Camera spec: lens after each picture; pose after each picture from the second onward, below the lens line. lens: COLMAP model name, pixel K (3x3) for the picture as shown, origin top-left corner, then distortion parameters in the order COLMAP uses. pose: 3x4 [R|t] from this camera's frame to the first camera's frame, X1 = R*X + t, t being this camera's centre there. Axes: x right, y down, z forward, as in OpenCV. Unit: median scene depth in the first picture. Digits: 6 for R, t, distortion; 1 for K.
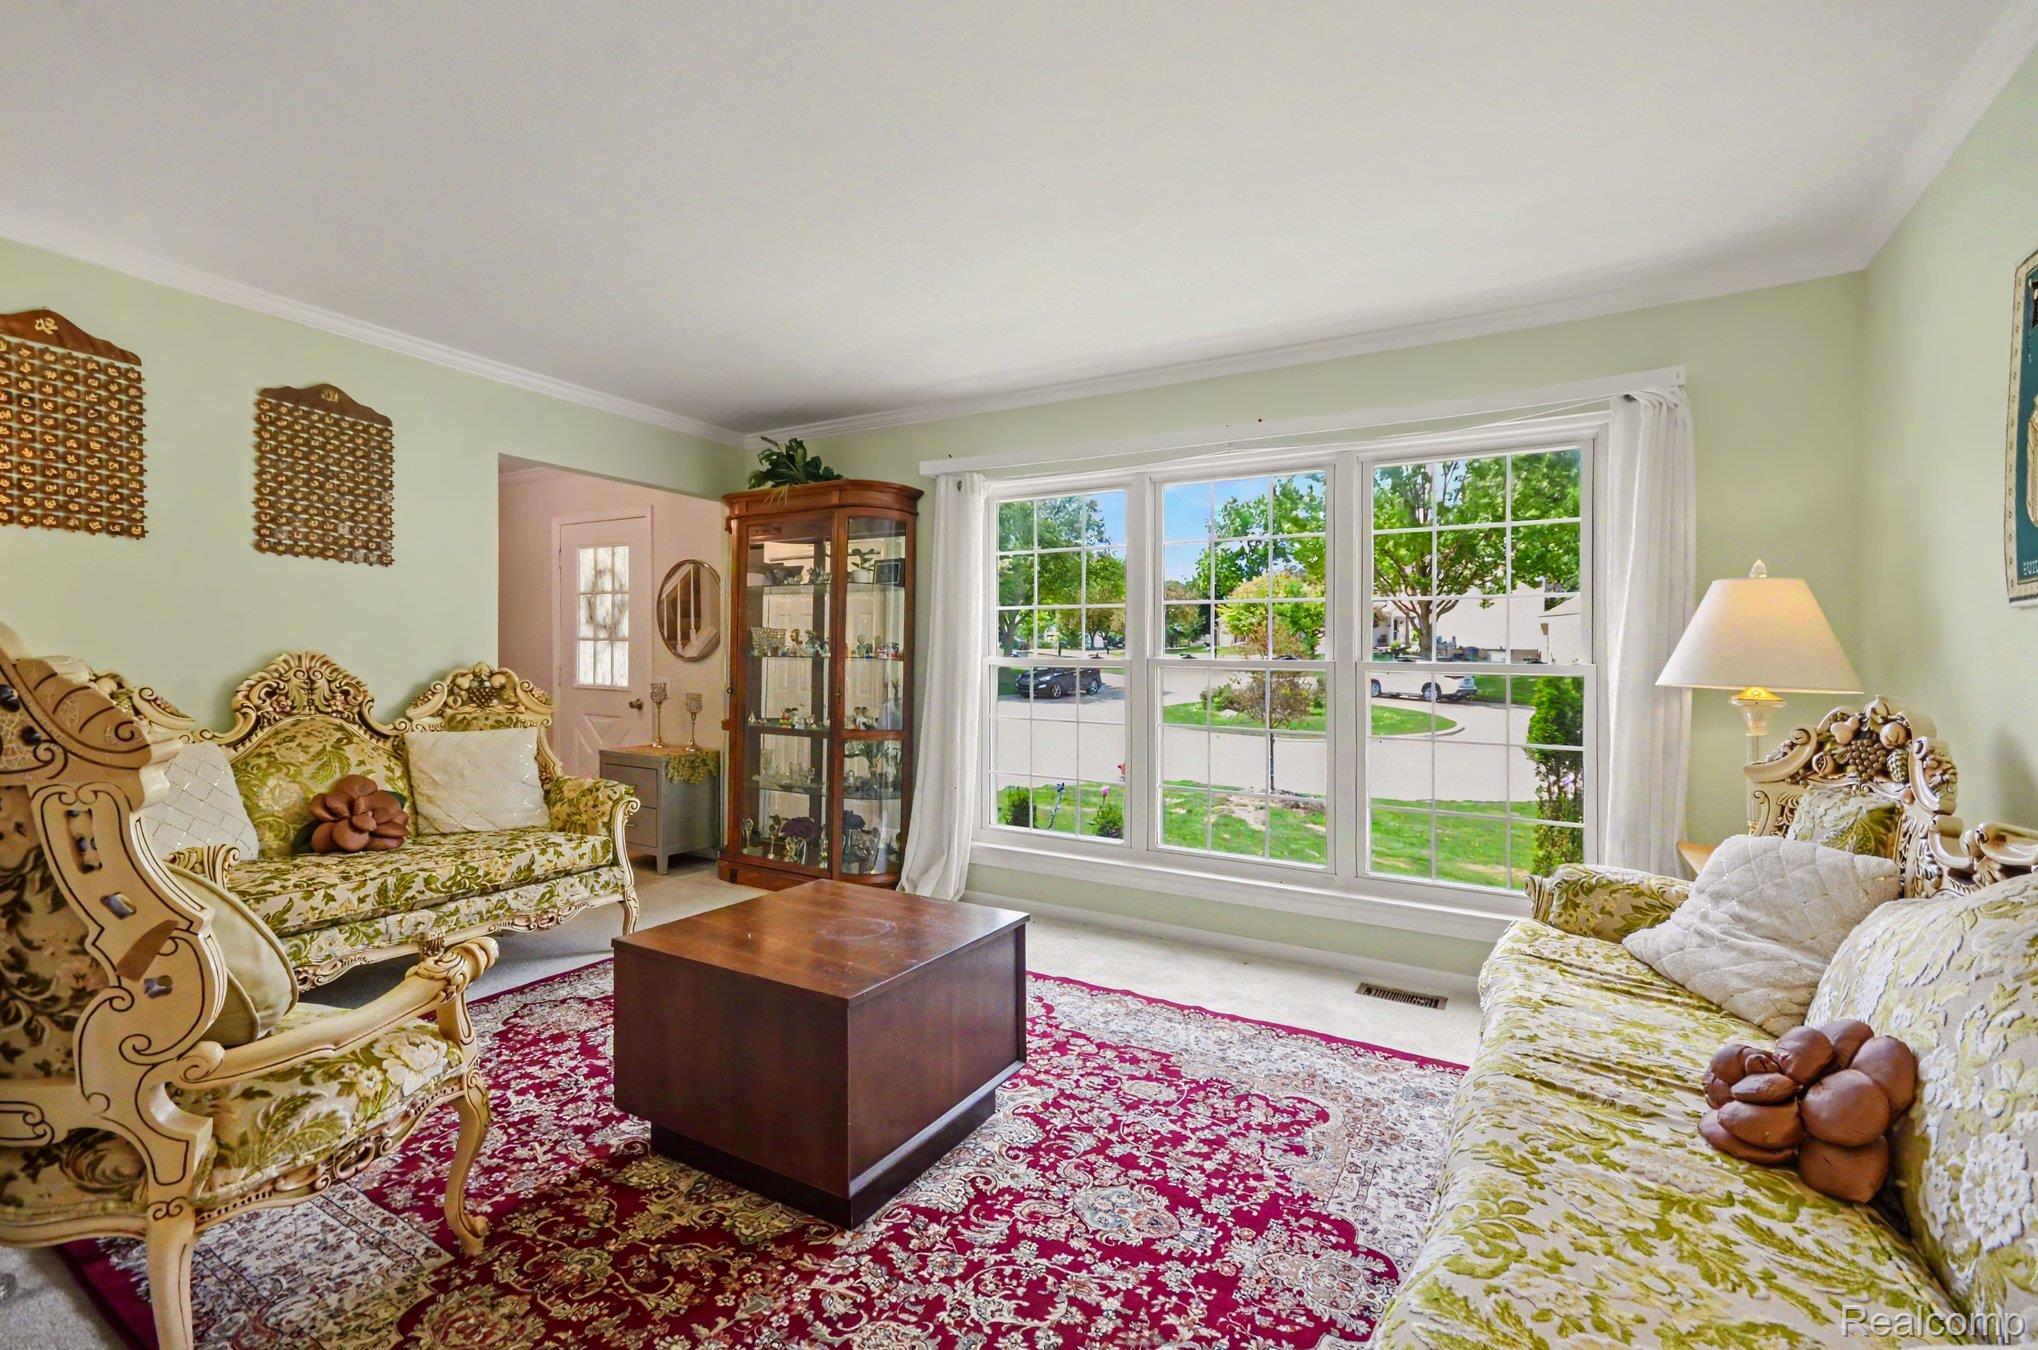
lens RADIAL K [[907.6, 0, 1030.4], [0, 907.6, 661.2], [0, 0, 1]] dist [0.001002, 0.012166]
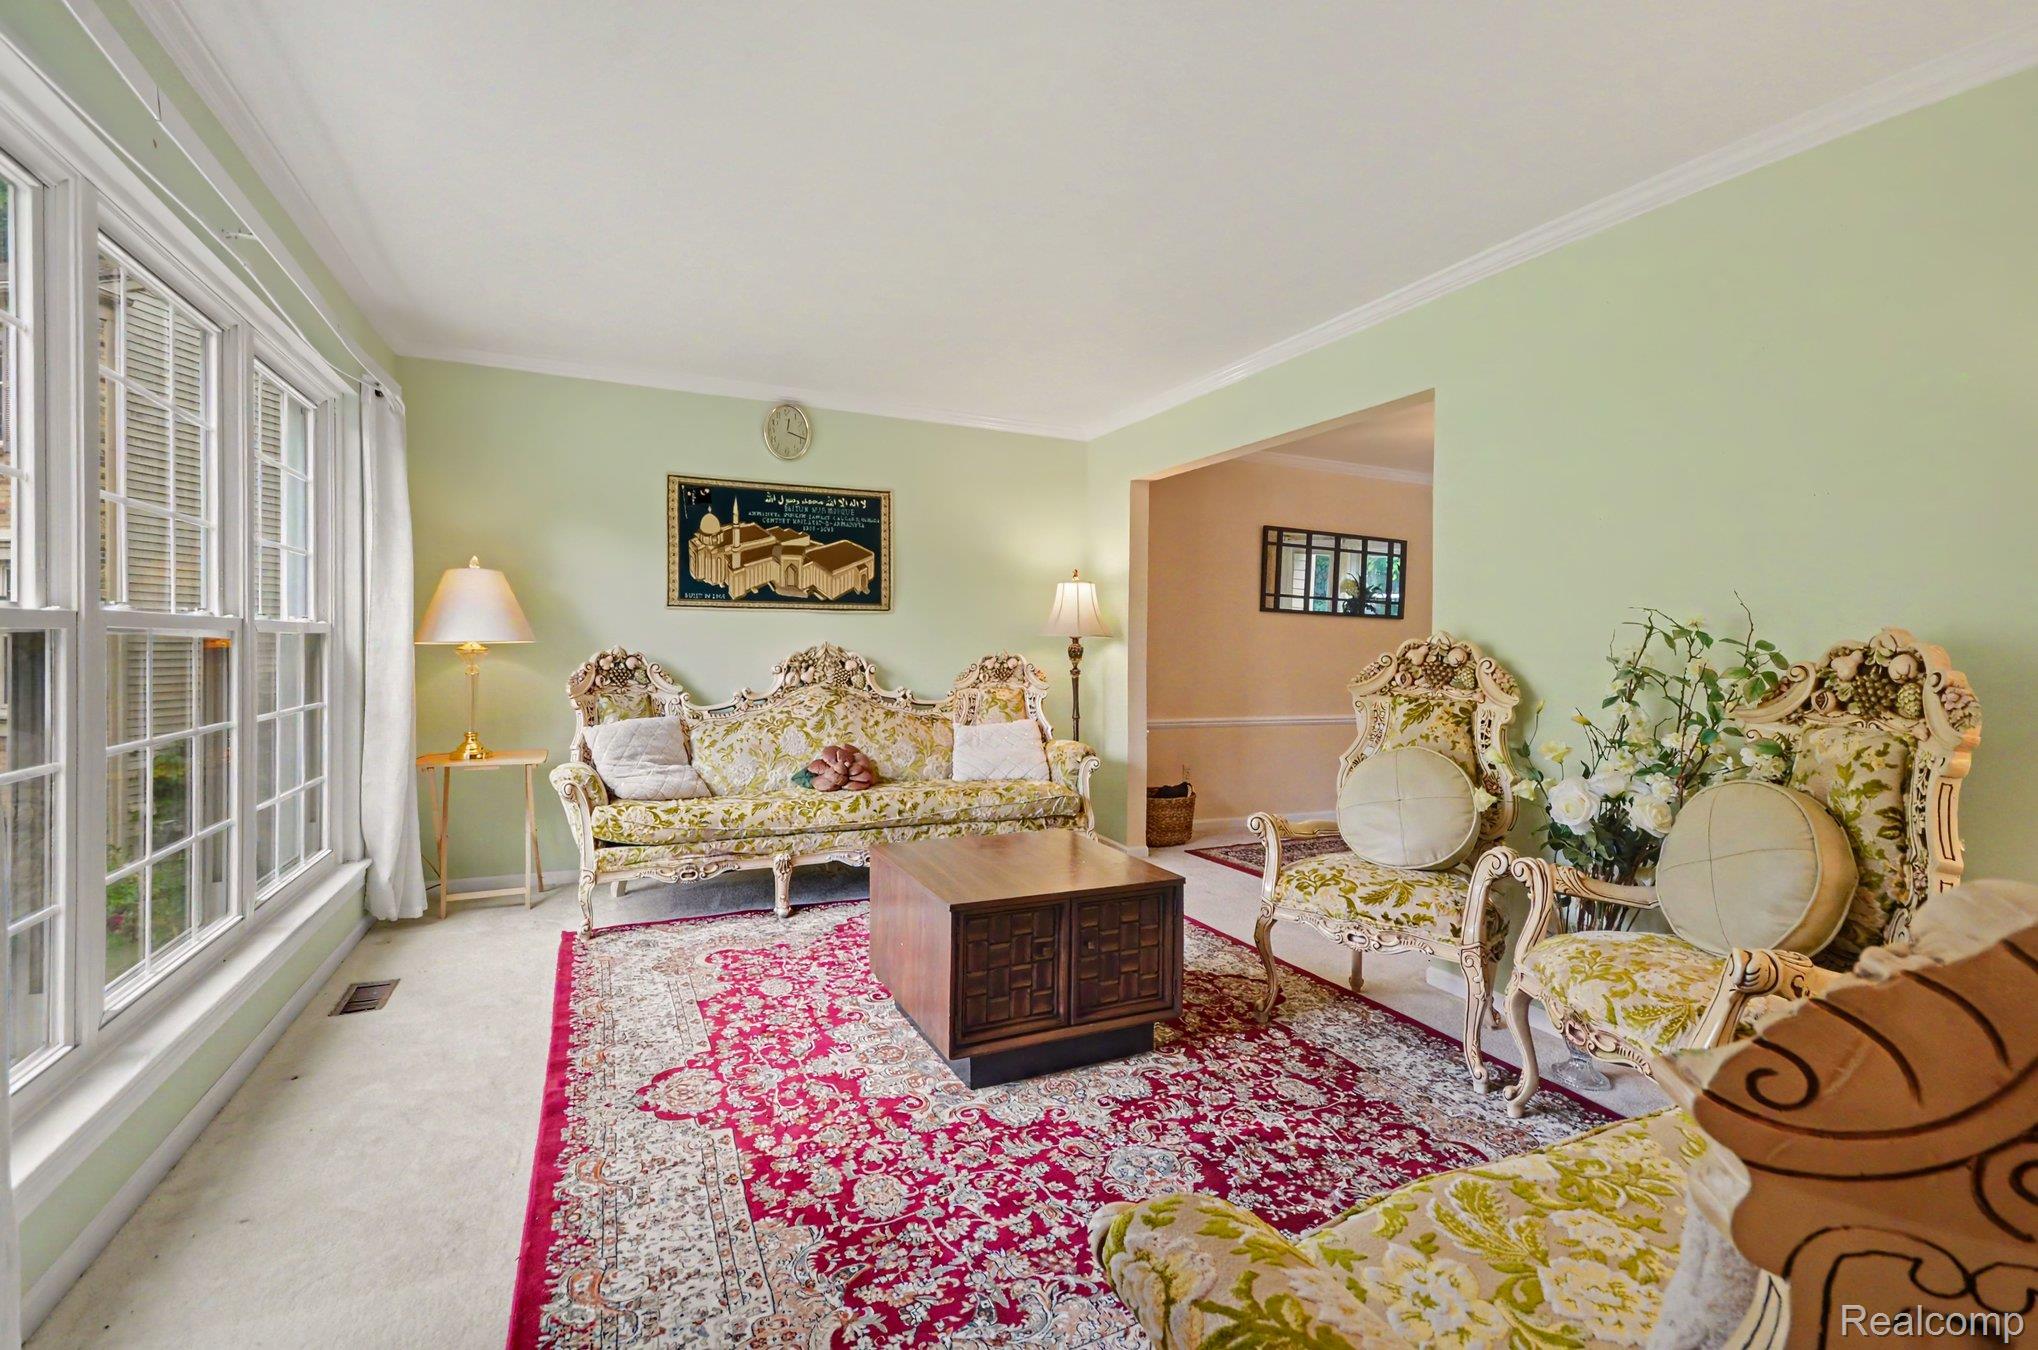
lens RADIAL K [[907.6, 0, 1030.4], [0, 907.6, 661.2], [0, 0, 1]] dist [0.001002, 0.012166]
pose [[-0.828672, -0.029021, 0.558981, -0.845176], [-0.030745, 0.999507, 0.006313, 0.019984], [-0.558889, -0.011954, -0.829156, 1.885321]]
